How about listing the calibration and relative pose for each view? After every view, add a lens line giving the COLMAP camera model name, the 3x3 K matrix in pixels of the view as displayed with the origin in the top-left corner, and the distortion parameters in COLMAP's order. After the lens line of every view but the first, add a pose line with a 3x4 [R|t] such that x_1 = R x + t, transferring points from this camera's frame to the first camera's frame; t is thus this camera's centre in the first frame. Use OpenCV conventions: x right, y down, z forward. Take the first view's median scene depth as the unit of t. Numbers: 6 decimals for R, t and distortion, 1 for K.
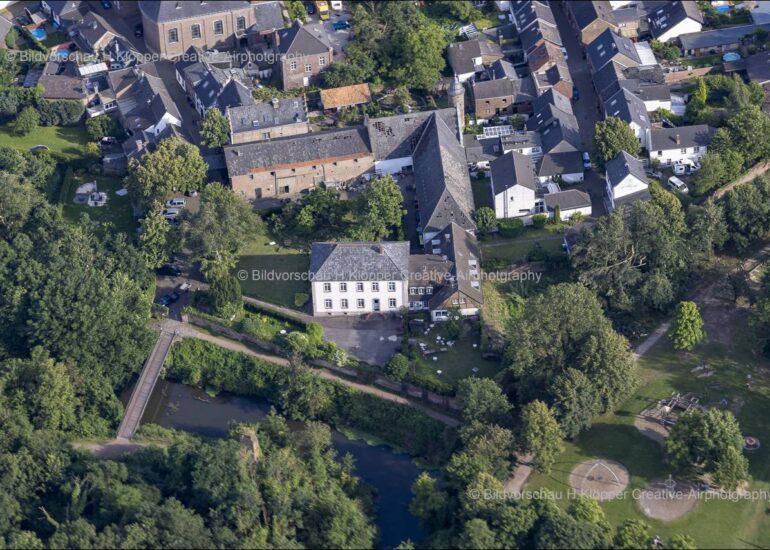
lens RADIAL K [[3194.7, 0, 385.0], [0, 3194.7, 275.0], [0, 0, 1]] dist [0.124051, -4.351746]
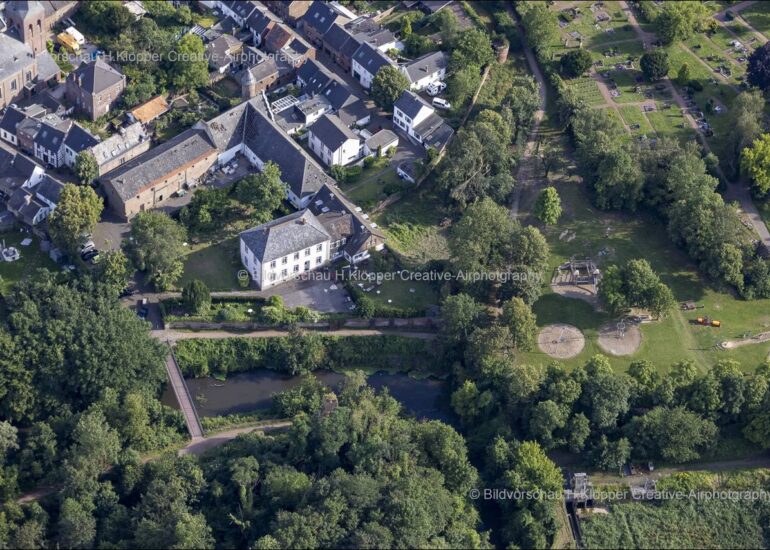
lens RADIAL K [[2376.7, 0, 385.0], [0, 2376.7, 275.0], [0, 0, 1]] dist [-0.060113, 0.647676]
pose [[0.859004, -0.311026, 0.406664, -0.347533], [0.276977, 0.950357, 0.141791, -0.107857], [-0.430576, -0.009163, 0.902508, 0.162336]]
